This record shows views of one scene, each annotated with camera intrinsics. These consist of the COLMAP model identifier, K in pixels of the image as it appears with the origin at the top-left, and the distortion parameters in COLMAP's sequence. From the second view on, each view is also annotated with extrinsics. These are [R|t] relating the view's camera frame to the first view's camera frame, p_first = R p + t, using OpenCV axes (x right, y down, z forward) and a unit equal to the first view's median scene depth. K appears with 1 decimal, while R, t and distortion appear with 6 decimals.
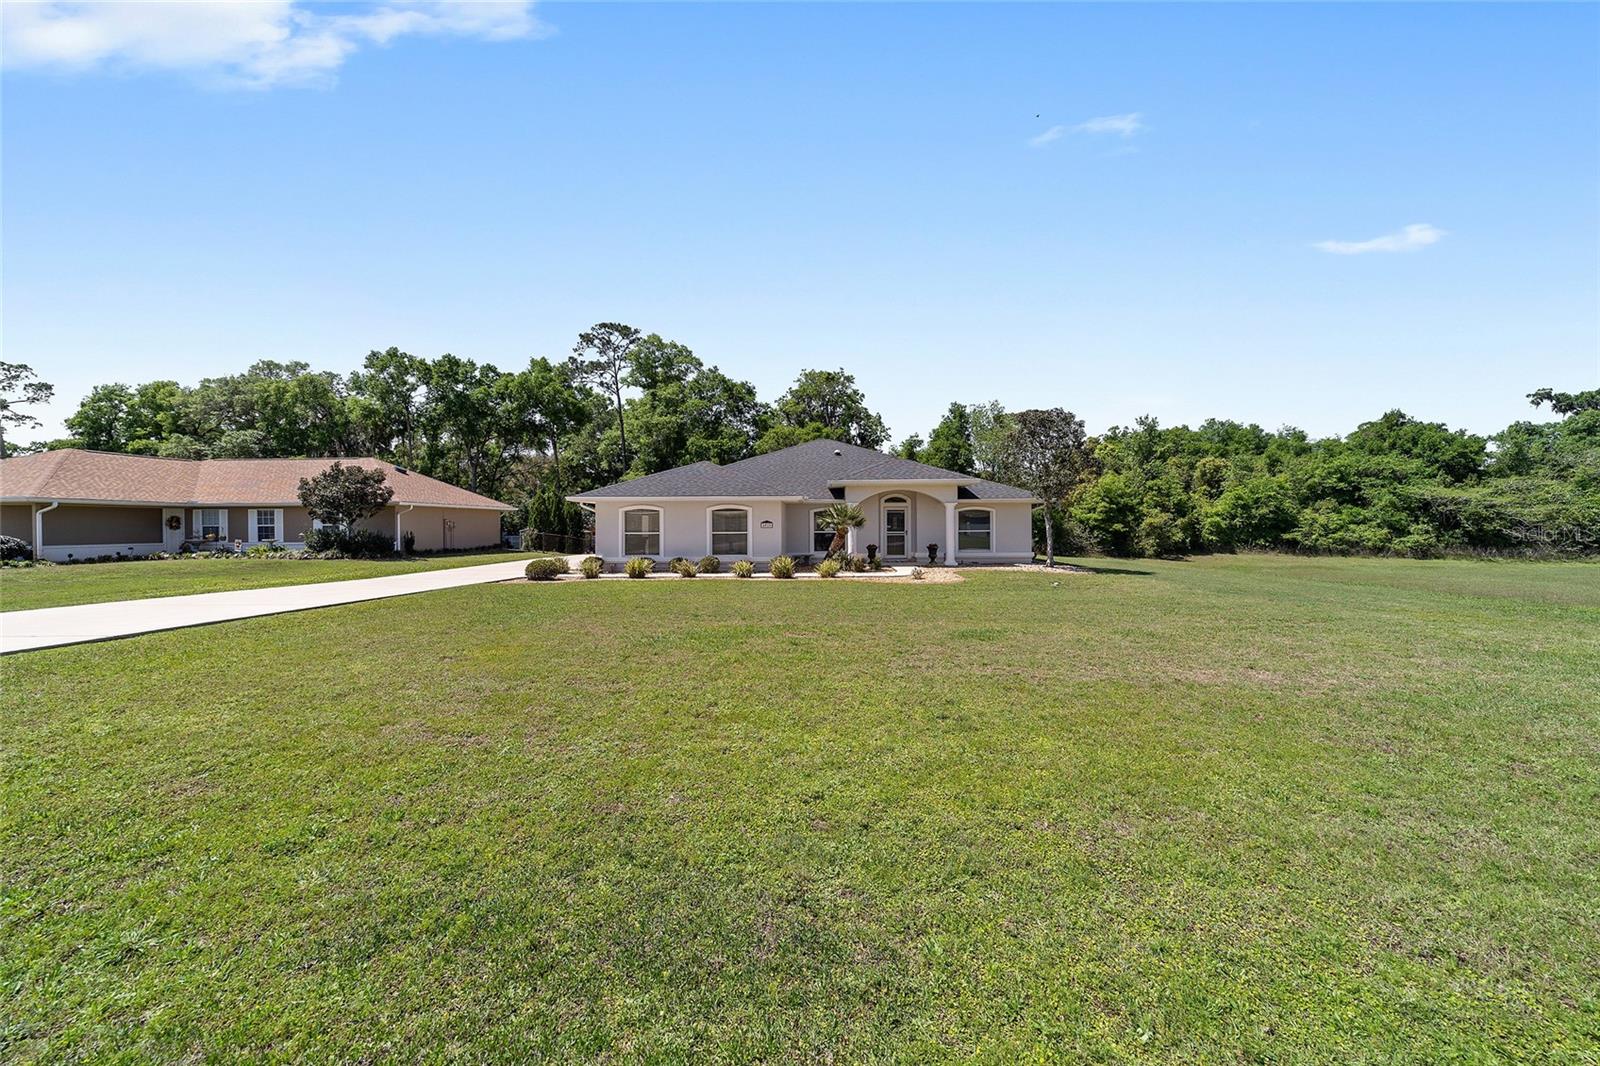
lens RADIAL K [[618.8, 0, 798.8], [0, 618.8, 527.2], [0, 0, 1]] dist [-0.002559, 0.005467]
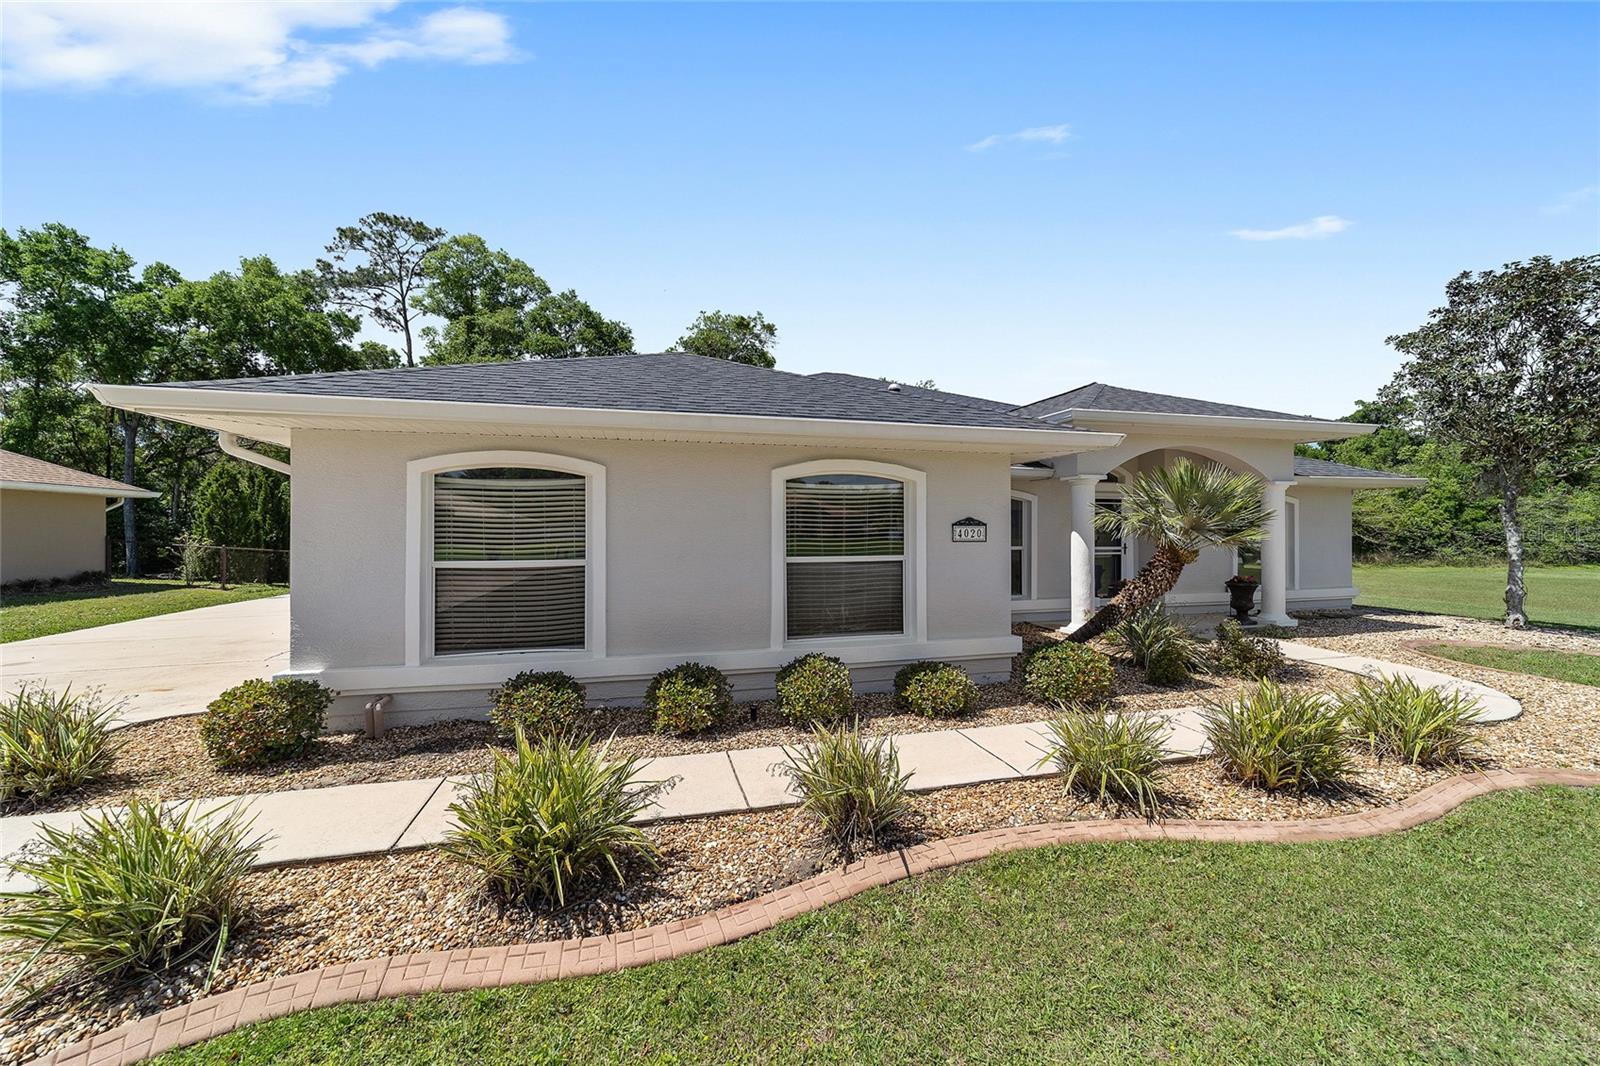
lens RADIAL K [[618.8, 0, 798.8], [0, 618.8, 527.2], [0, 0, 1]] dist [-0.002559, 0.005467]
pose [[0.960794, 0.002980, 0.277248, -0.080848], [-0.000972, 0.999972, -0.007382, -0.001352], [-0.277263, 0.006823, 0.960770, 0.278715]]
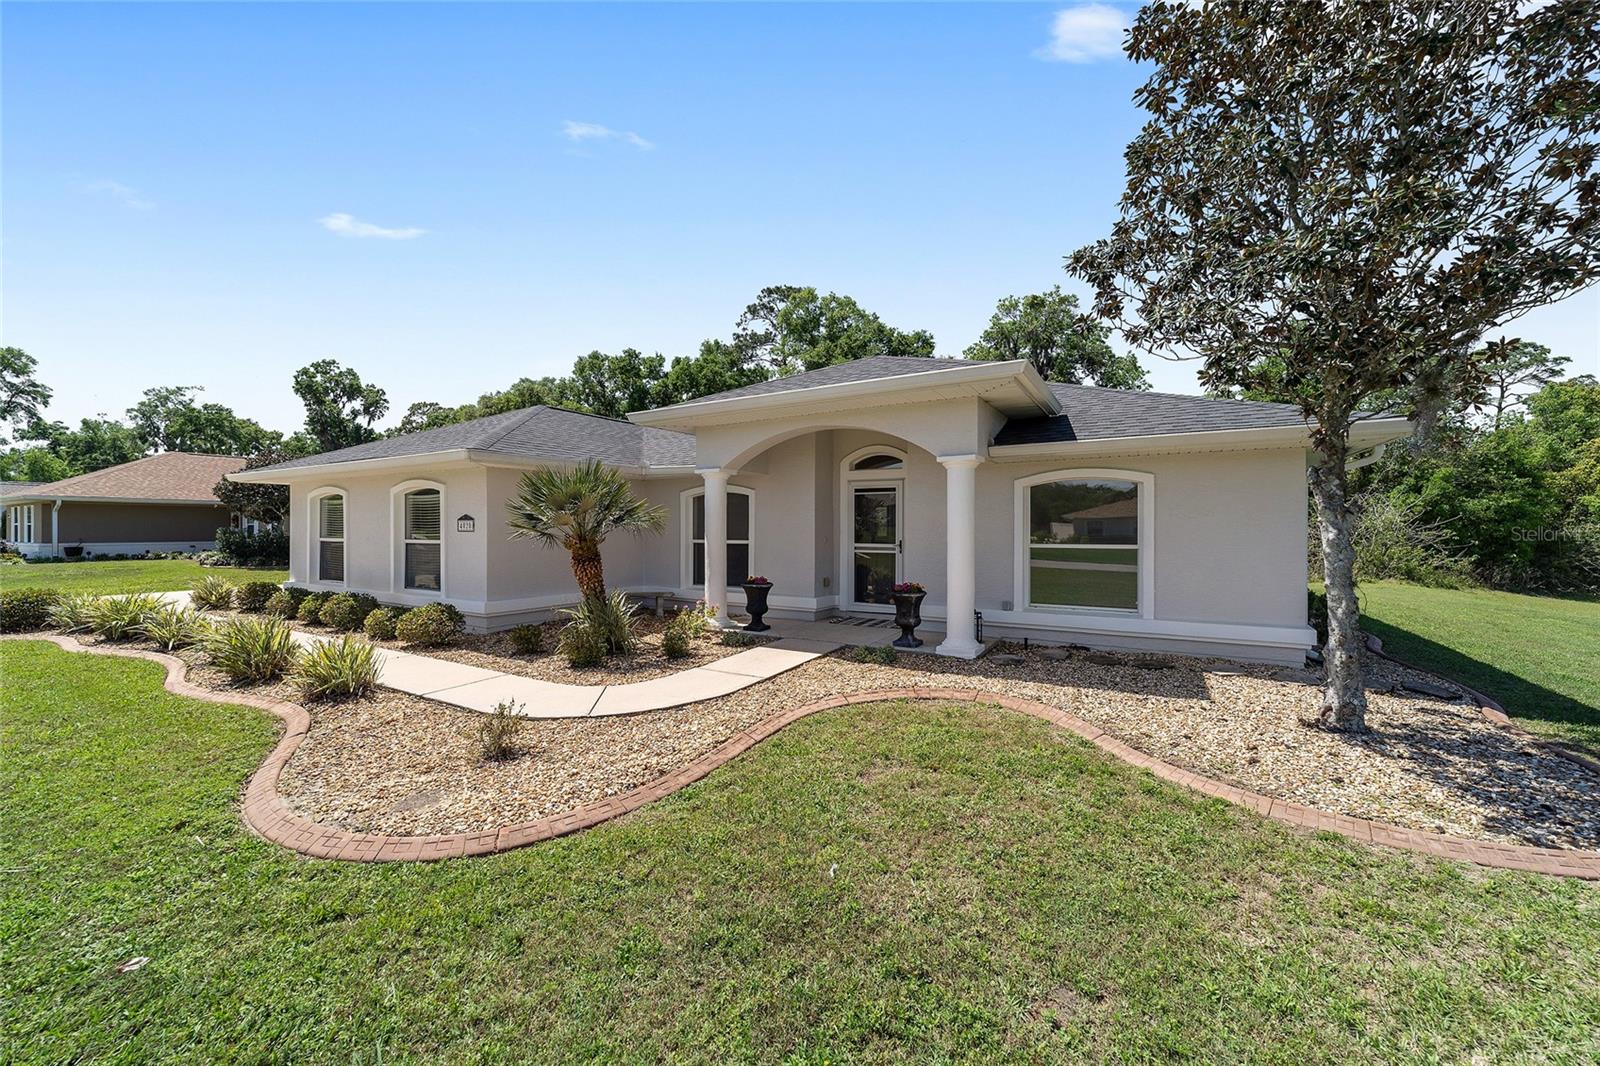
lens RADIAL K [[618.8, 0, 798.8], [0, 618.8, 527.2], [0, 0, 1]] dist [-0.002559, 0.005467]
pose [[0.881104, 0.004536, -0.472900, 0.132169], [-0.005291, 0.999986, -0.000266, -0.001079], [0.472893, 0.002737, 0.881116, 0.282309]]
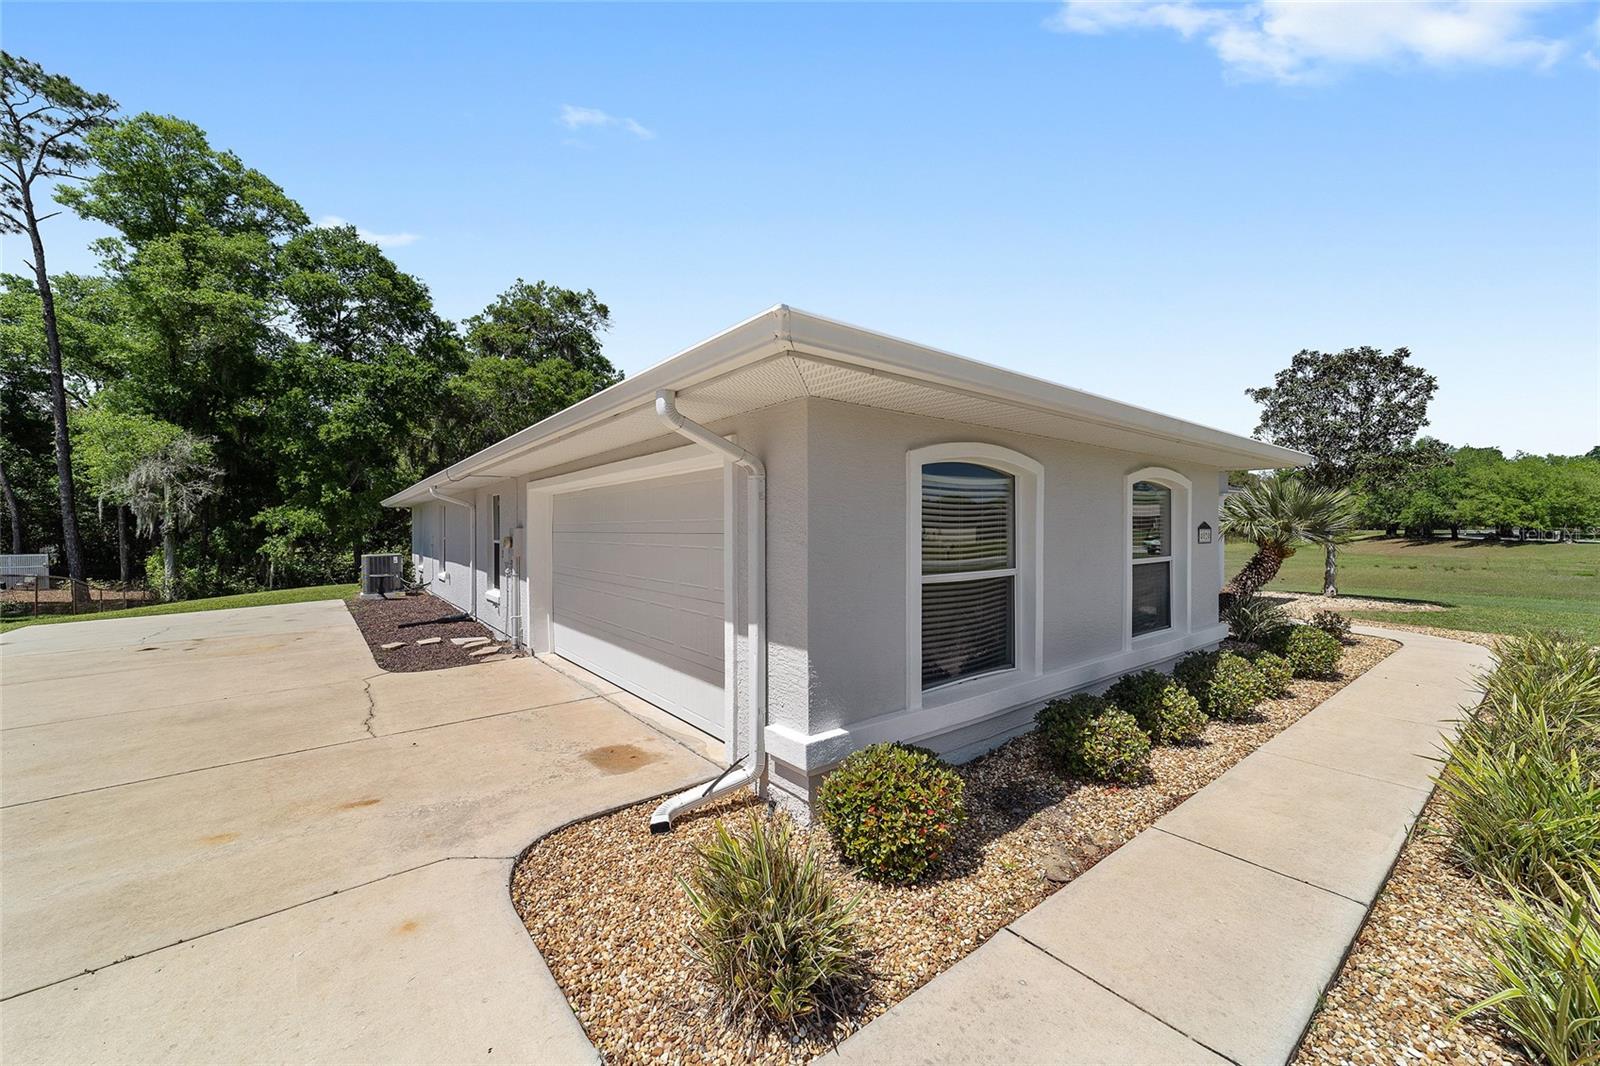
lens RADIAL K [[618.8, 0, 798.8], [0, 618.8, 527.2], [0, 0, 1]] dist [-0.002559, 0.005467]
pose [[0.767289, 0.001234, 0.641301, -0.171412], [0.002230, 0.999987, -0.004592, -0.002909], [-0.641298, 0.004954, 0.767276, 0.337109]]
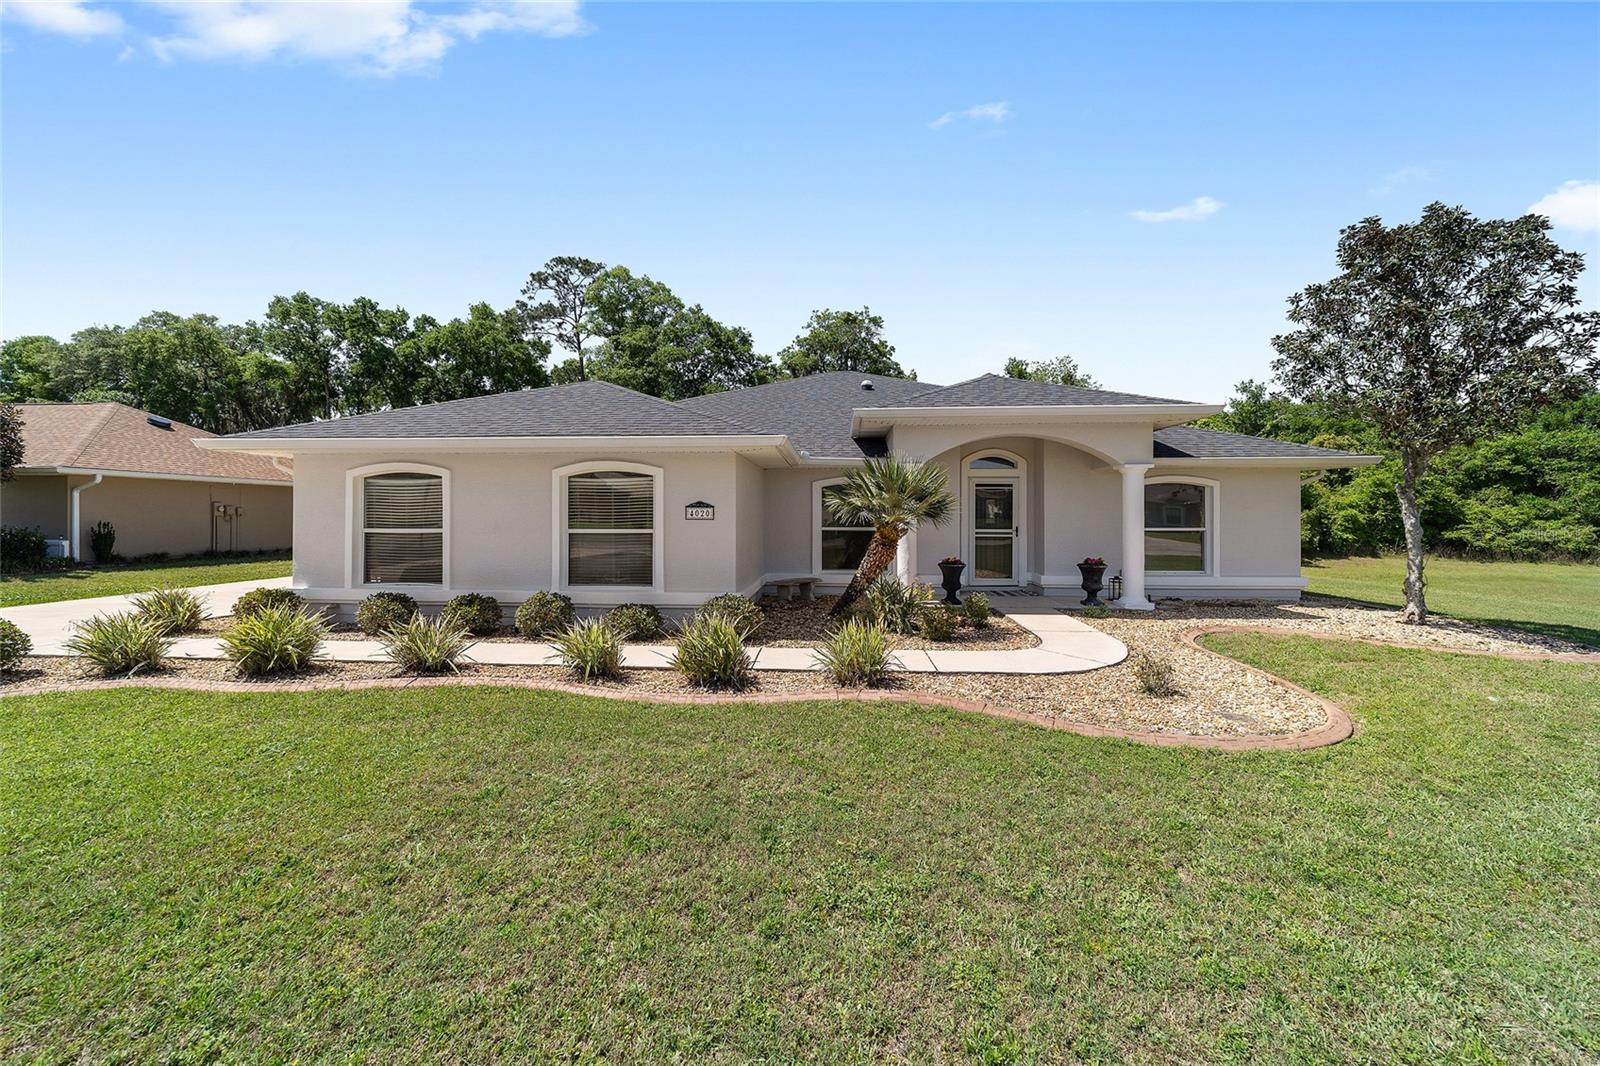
lens RADIAL K [[628.1, 0, 793.0], [0, 628.1, 515.9], [0, 0, 1]] dist [-0.000979, -0.000049]
pose [[0.999391, 0.005900, -0.034391, 0.008242], [-0.006088, 0.999967, -0.005357, 0.000210], [0.034358, 0.005563, 0.999394, 0.226512]]
